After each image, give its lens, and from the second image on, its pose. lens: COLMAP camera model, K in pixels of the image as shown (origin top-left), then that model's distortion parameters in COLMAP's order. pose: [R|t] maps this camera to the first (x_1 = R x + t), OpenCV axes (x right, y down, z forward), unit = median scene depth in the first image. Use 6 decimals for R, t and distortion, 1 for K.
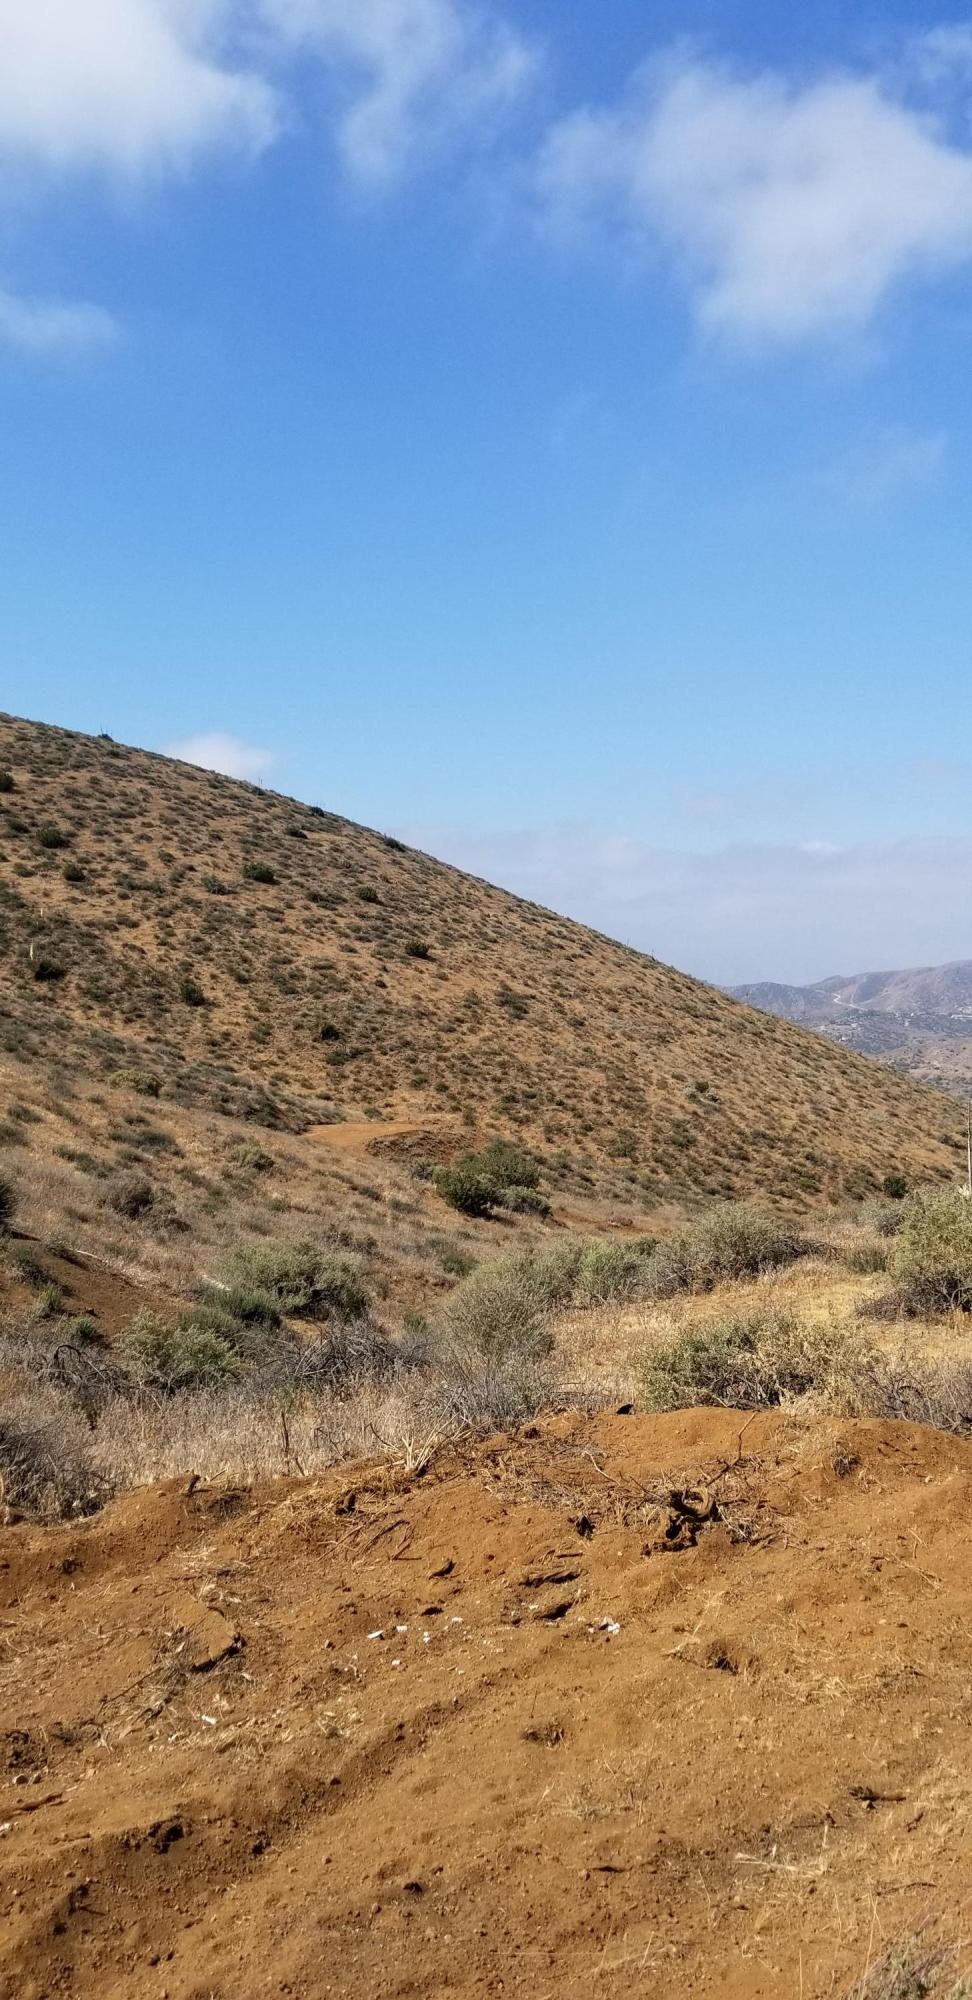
lens RADIAL K [[1561.5, 0, 533.3], [0, 1561.5, 1001.4], [0, 0, 1]] dist [0.118323, -0.239346]
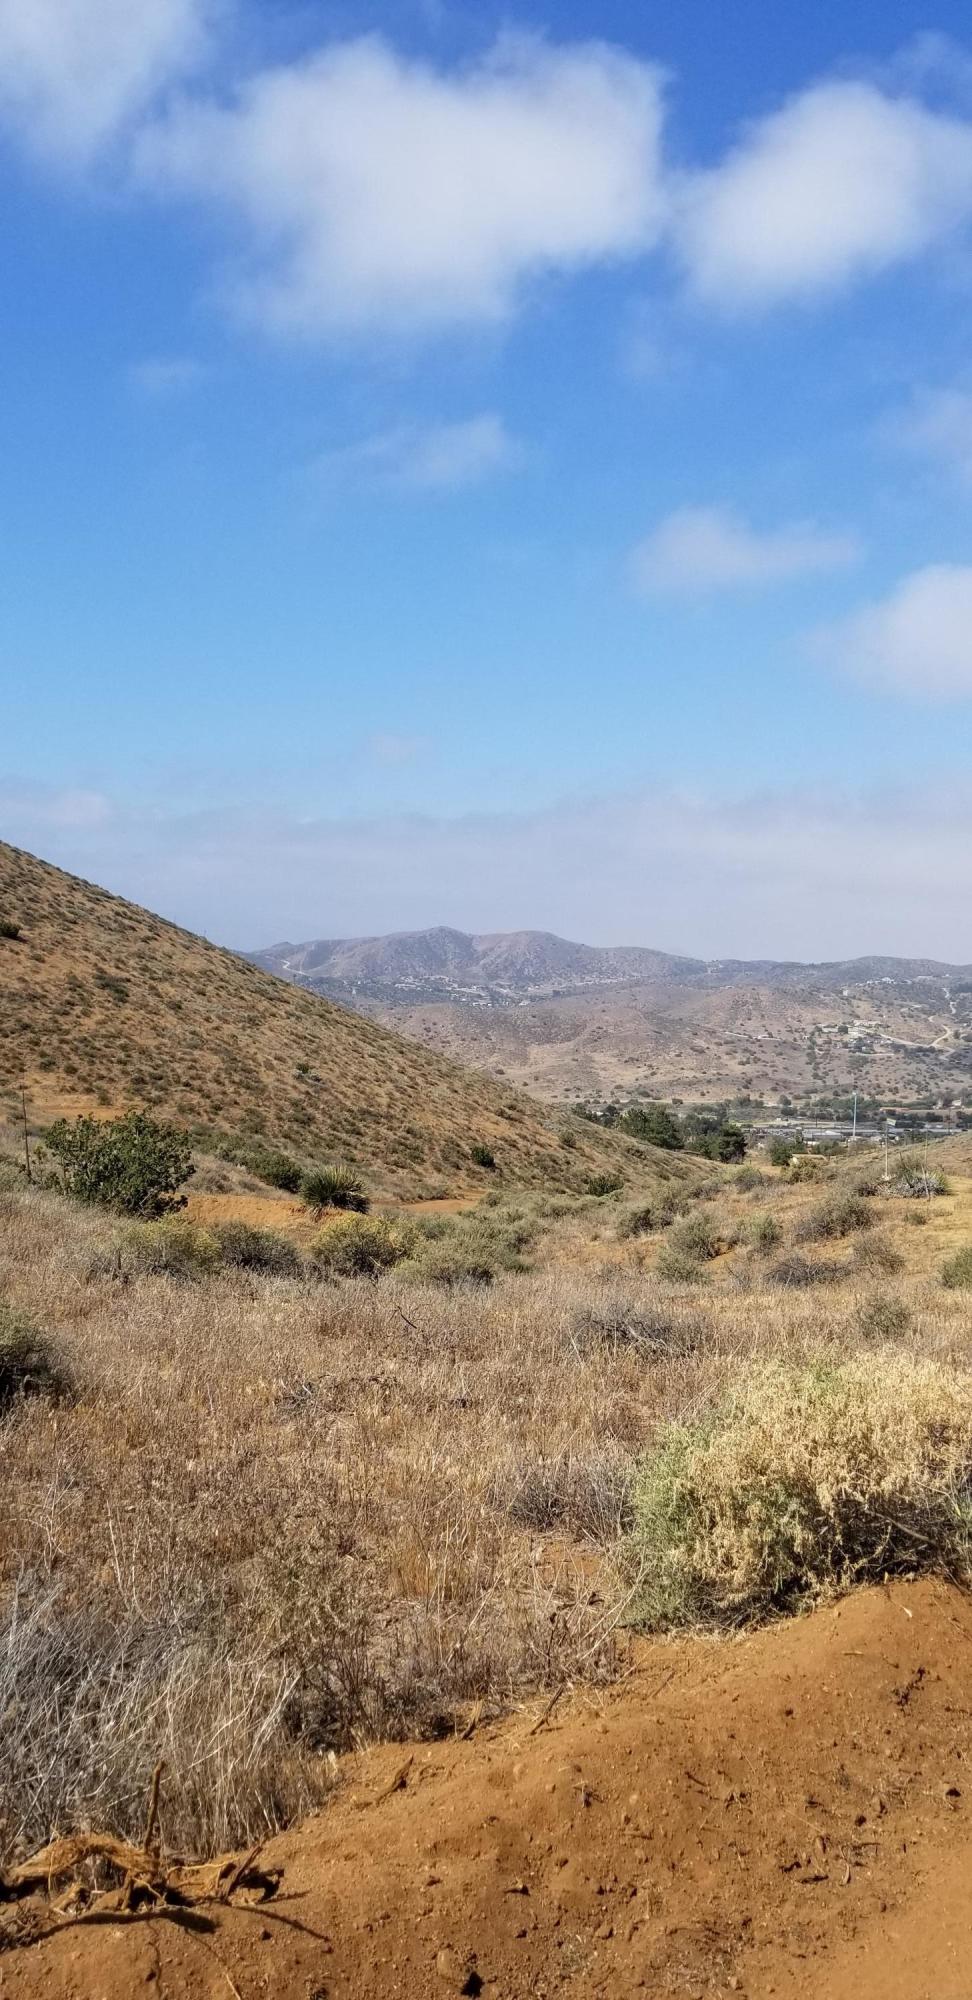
lens RADIAL K [[1556.2, 0, 500.0], [0, 1556.2, 1007.4], [0, 0, 1]] dist [0.177302, -0.398454]
pose [[0.945501, 0.016101, 0.325220, -0.117223], [-0.024686, 0.999447, 0.022288, -0.015518], [-0.324681, -0.029102, 0.945376, -0.080195]]
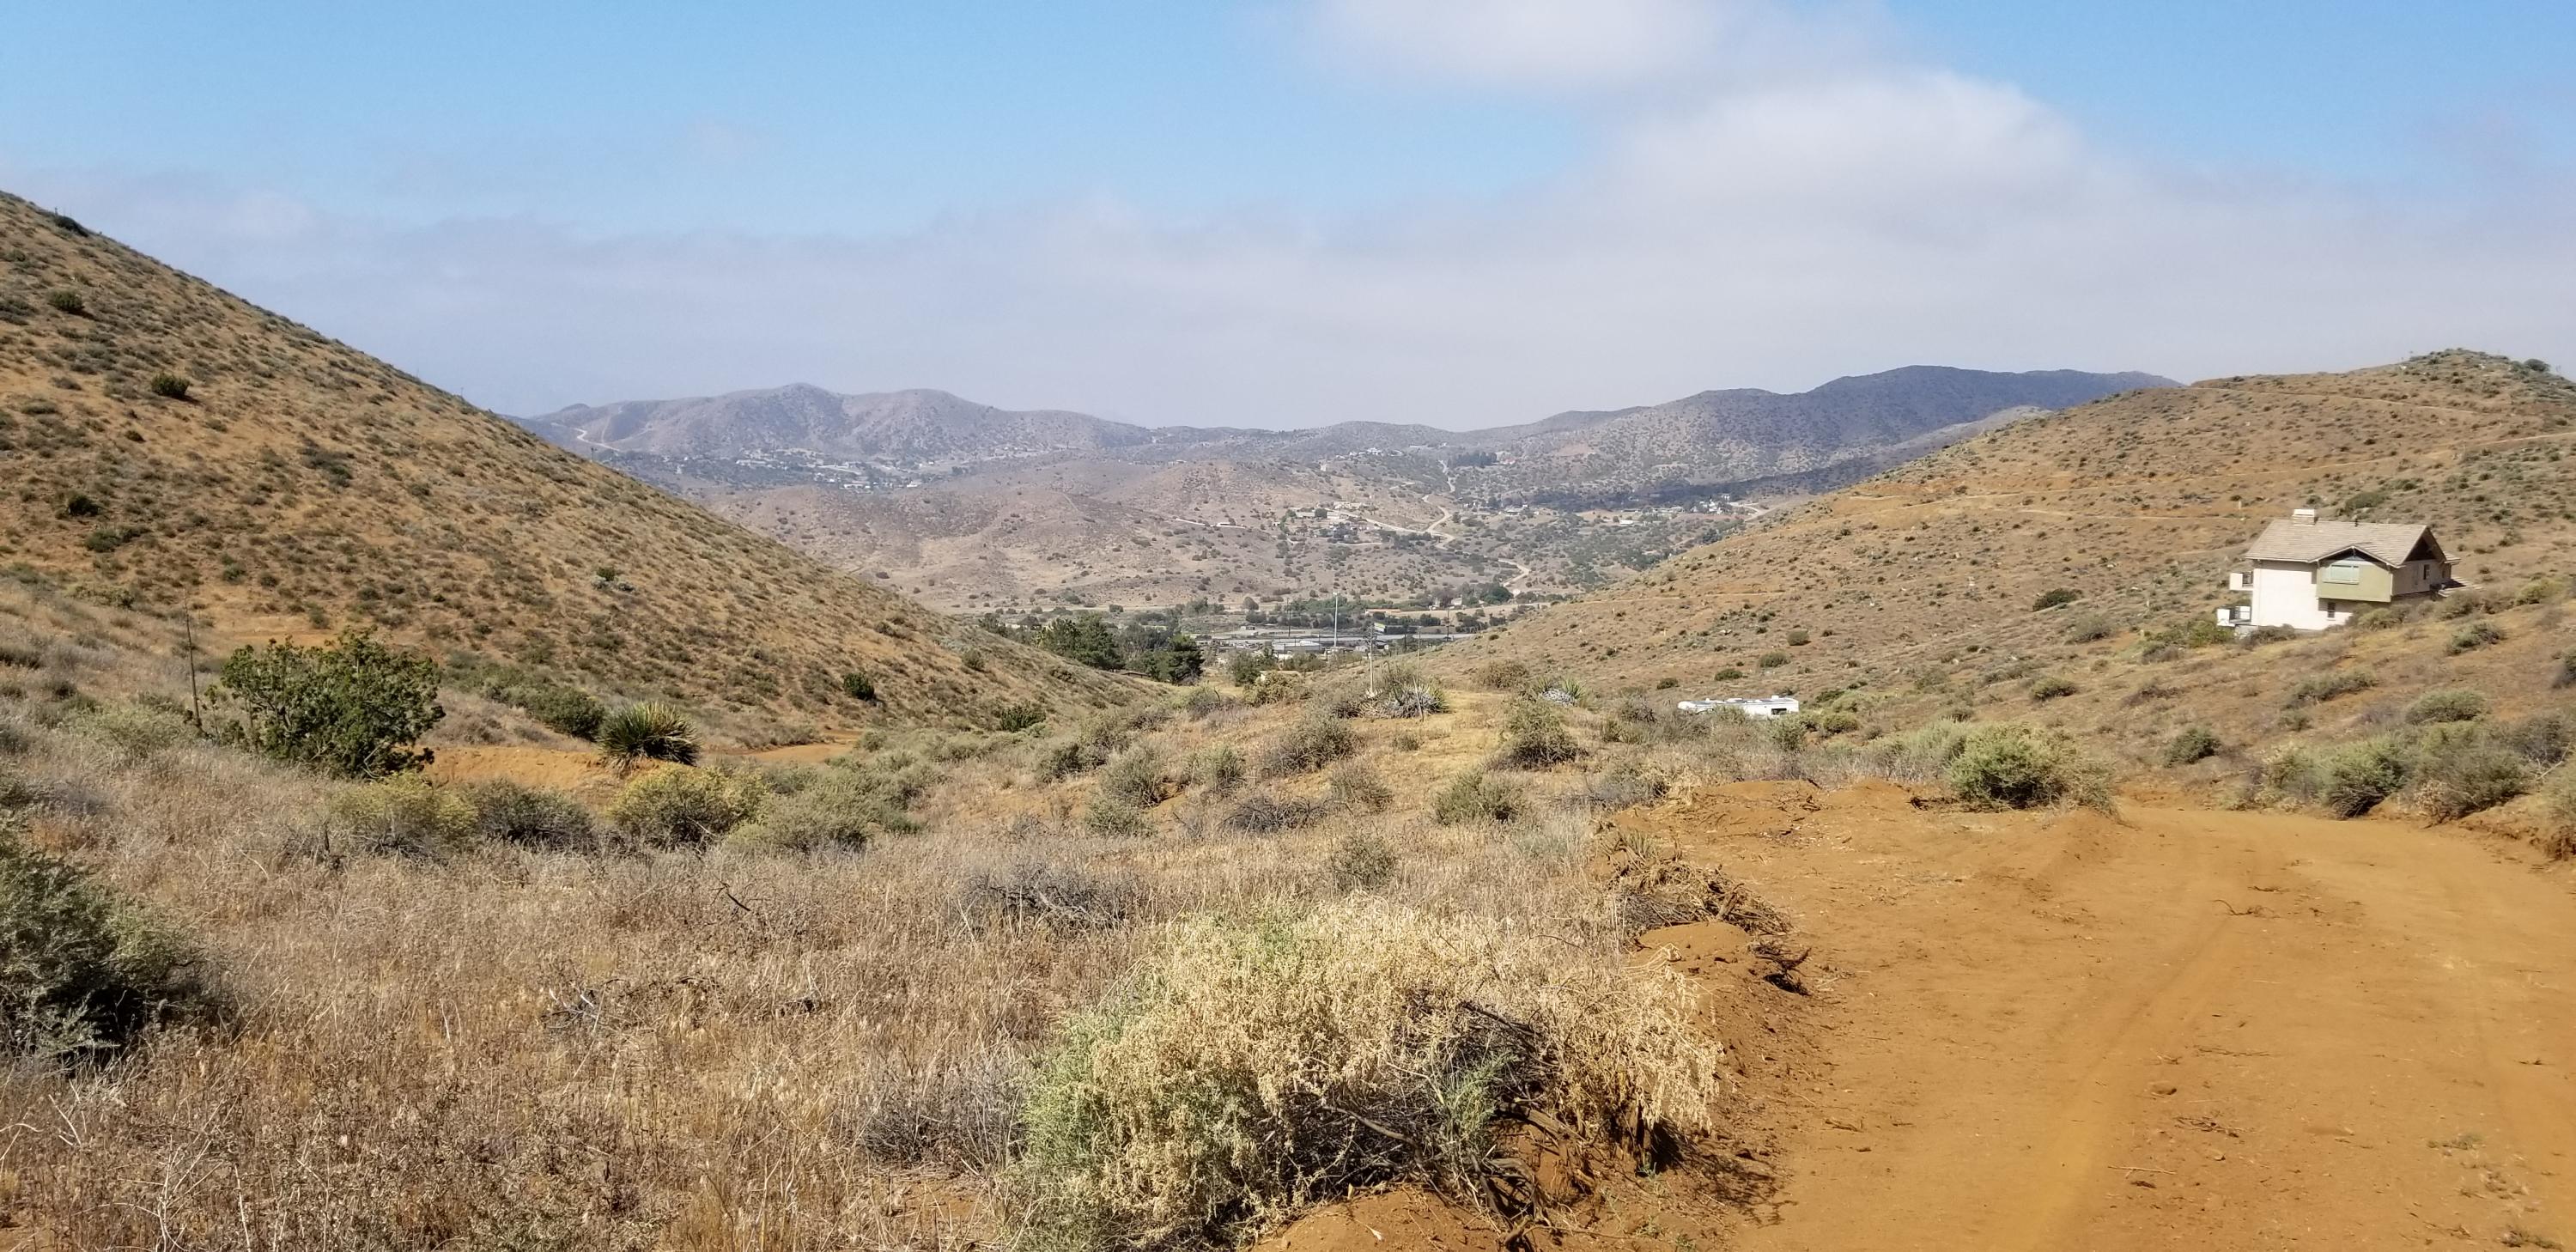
lens RADIAL K [[2011.3, 0, 1261.9], [0, 2011.3, 543.5], [0, 0, 1]] dist [0.118323, -0.239346]
pose [[0.869105, -0.006806, 0.494581, -0.115747], [-0.018169, 0.998791, 0.045672, -0.014827], [-0.494294, -0.048680, 0.867931, -0.078718]]
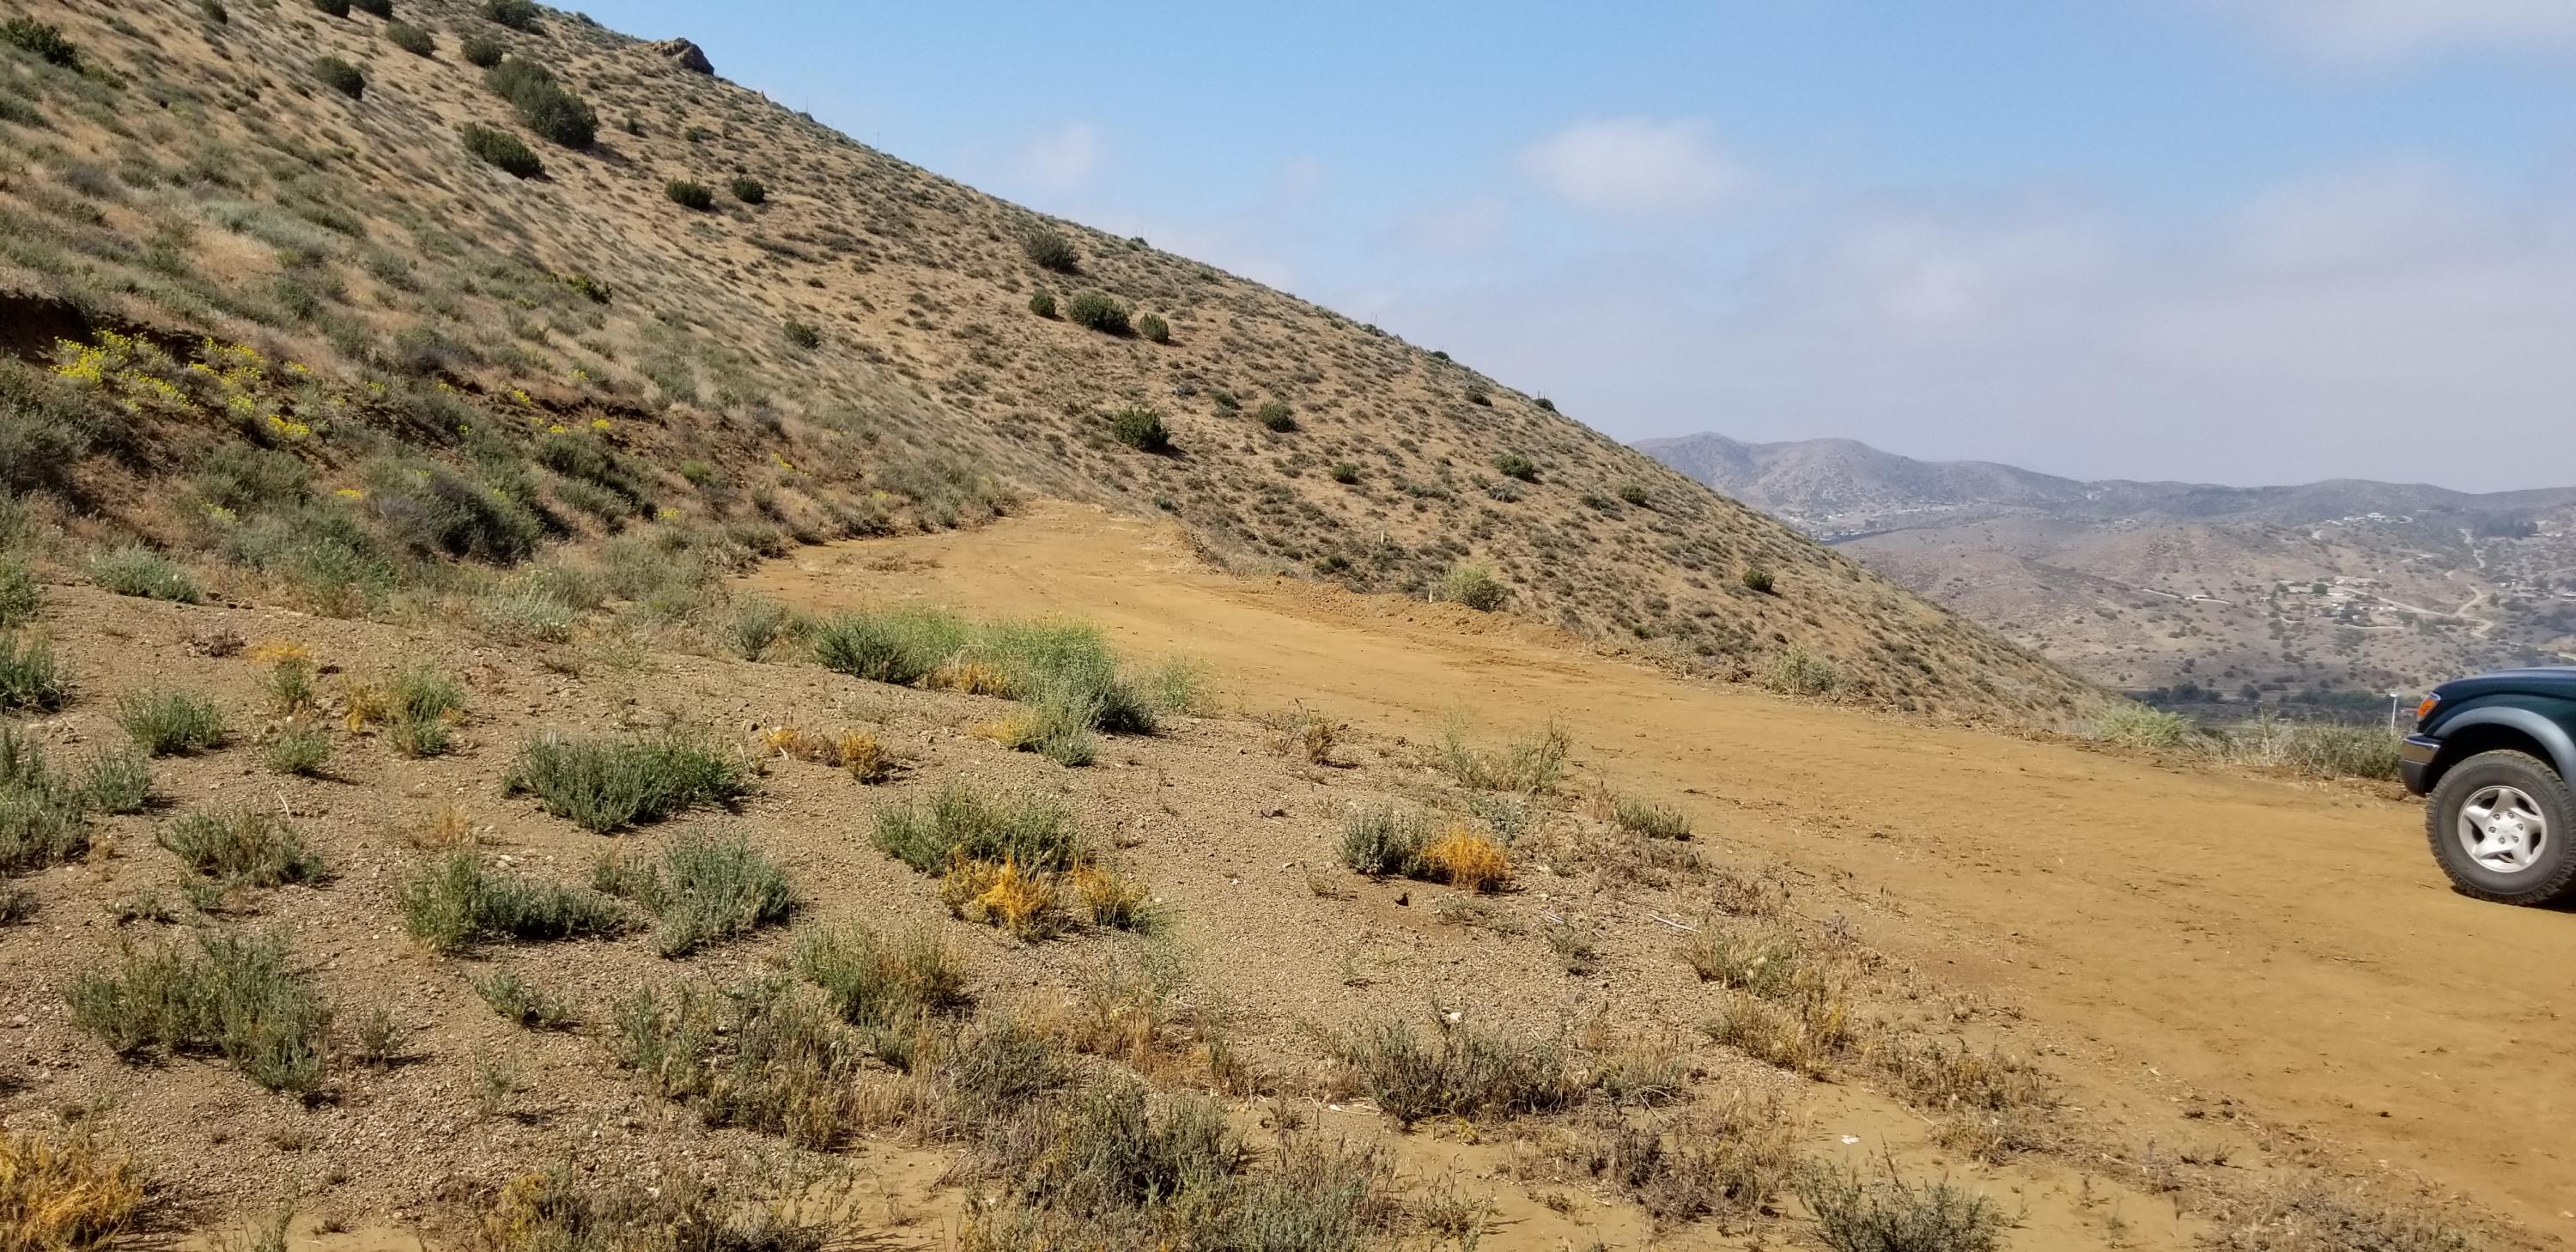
lens RADIAL K [[2002.7, 0, 1272.3], [0, 2002.7, 591.6], [0, 0, 1]] dist [0.115617, -0.186052]
pose [[0.994903, 0.032082, 0.095595, -0.478349], [-0.037966, 0.997453, 0.060381, -0.091787], [-0.093415, -0.063703, 0.993587, -0.015894]]
